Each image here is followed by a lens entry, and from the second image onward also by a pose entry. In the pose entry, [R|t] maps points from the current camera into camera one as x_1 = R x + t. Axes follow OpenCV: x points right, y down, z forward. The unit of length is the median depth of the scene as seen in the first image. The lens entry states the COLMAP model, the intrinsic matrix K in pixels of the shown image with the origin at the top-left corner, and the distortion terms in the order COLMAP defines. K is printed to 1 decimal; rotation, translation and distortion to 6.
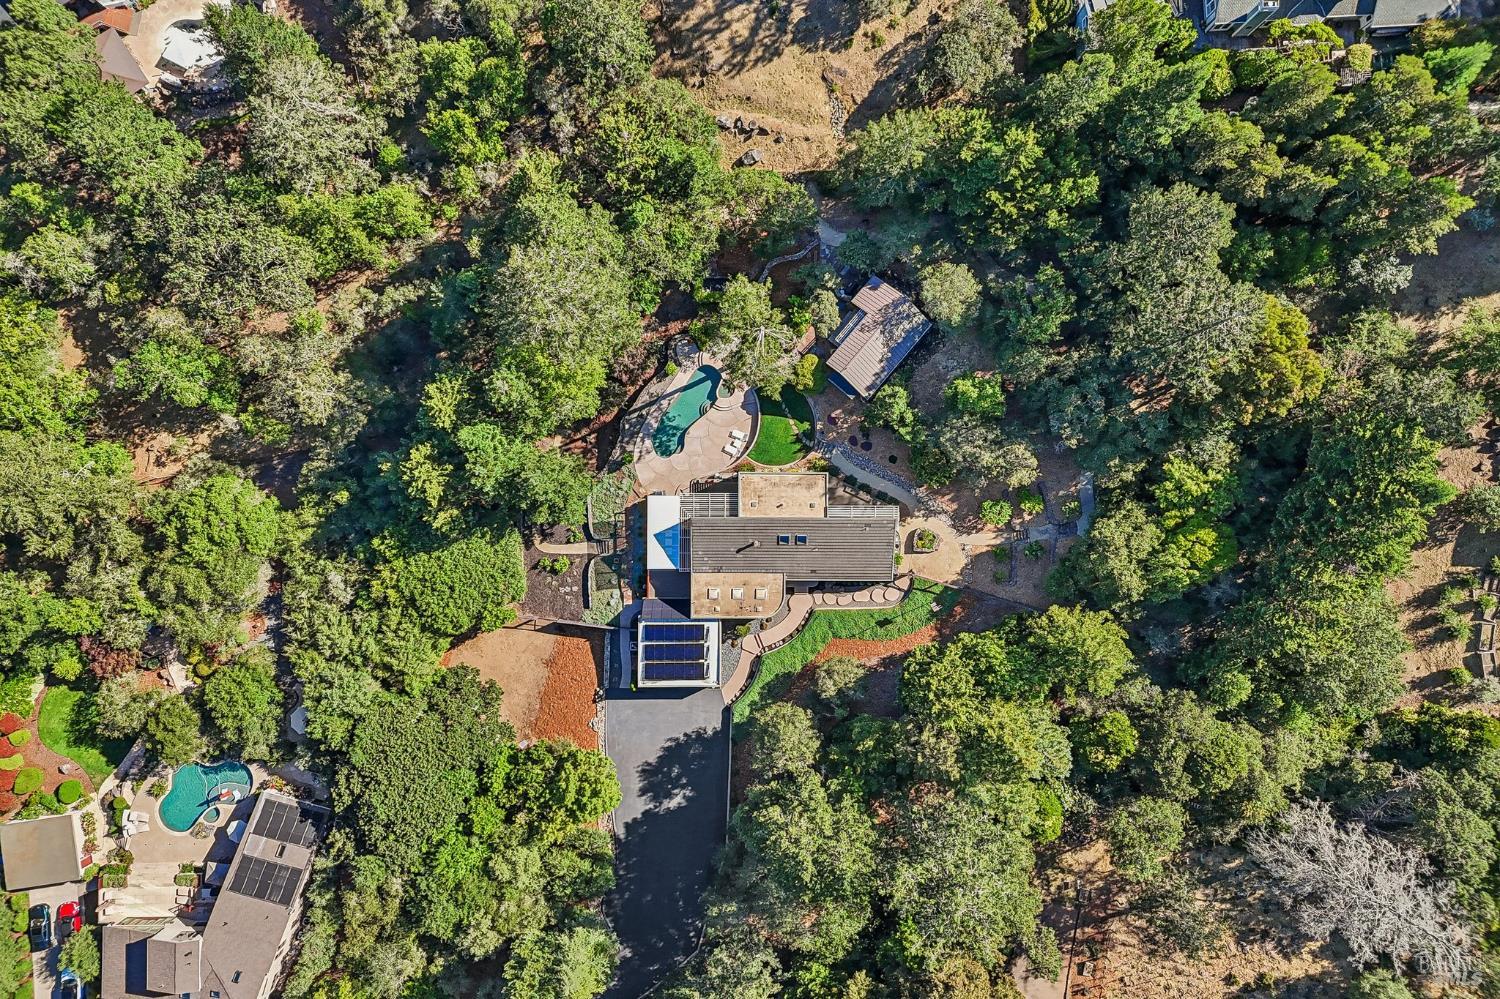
lens RADIAL K [[1049.8, 0, 750.0], [0, 1049.8, 499.5], [0, 0, 1]] dist [-0.002806, -0.001626]
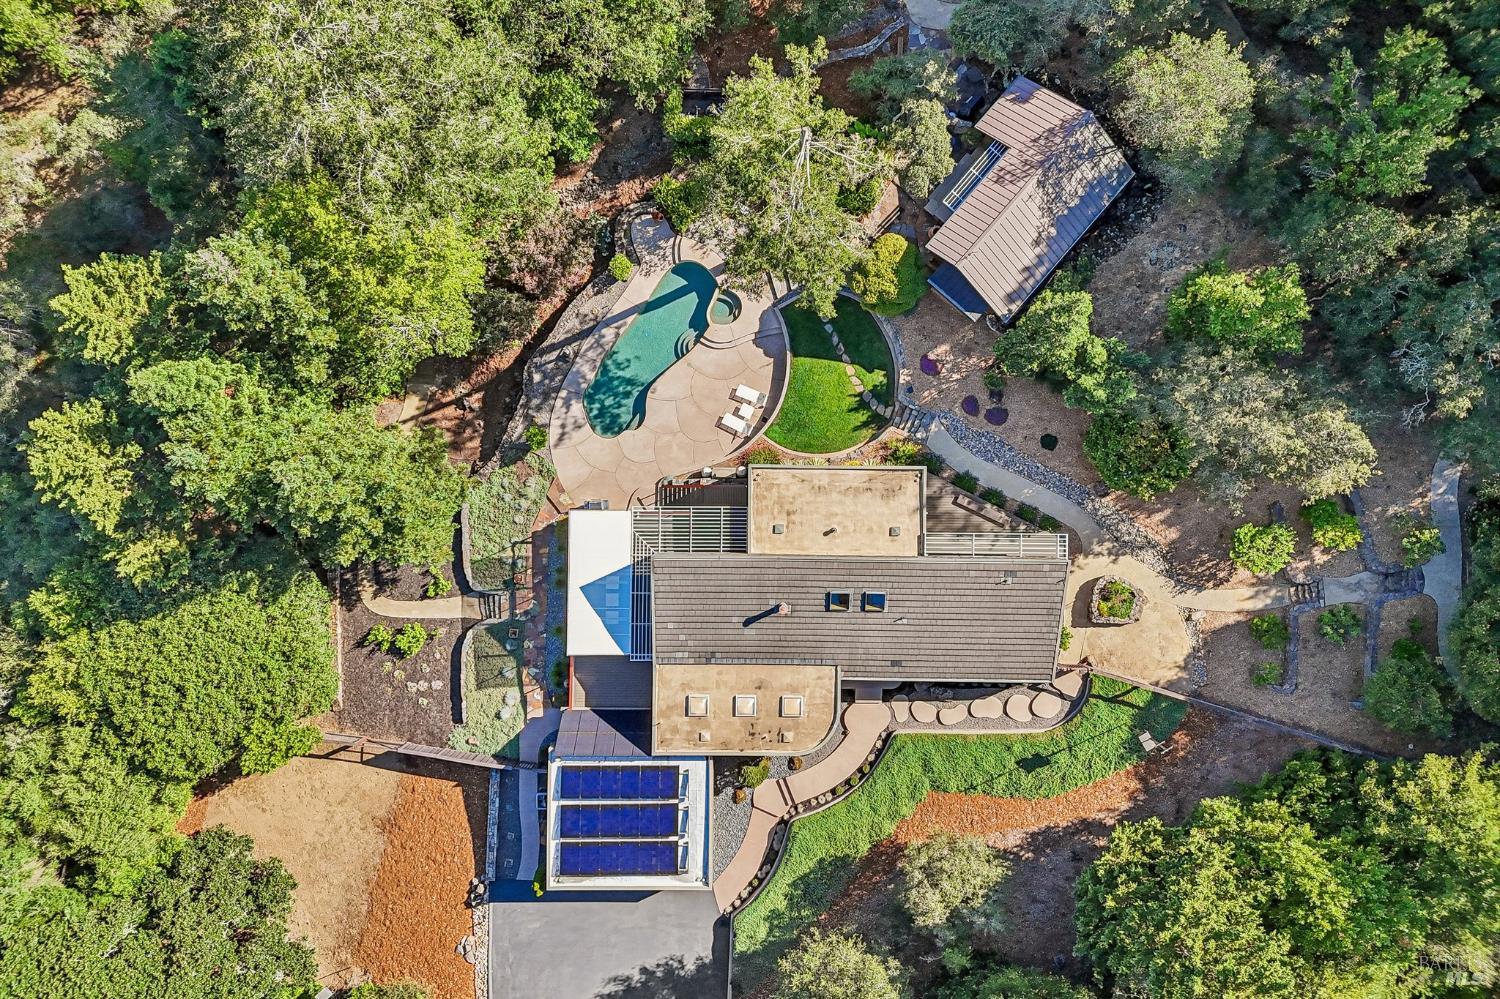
lens RADIAL K [[1049.8, 0, 750.0], [0, 1049.8, 499.5], [0, 0, 1]] dist [-0.002806, -0.001626]
pose [[0.999979, 0.005596, -0.003318, -0.008403], [-0.005594, 0.999984, 0.000614, -0.009633], [0.003321, -0.000596, 0.999994, 0.489910]]
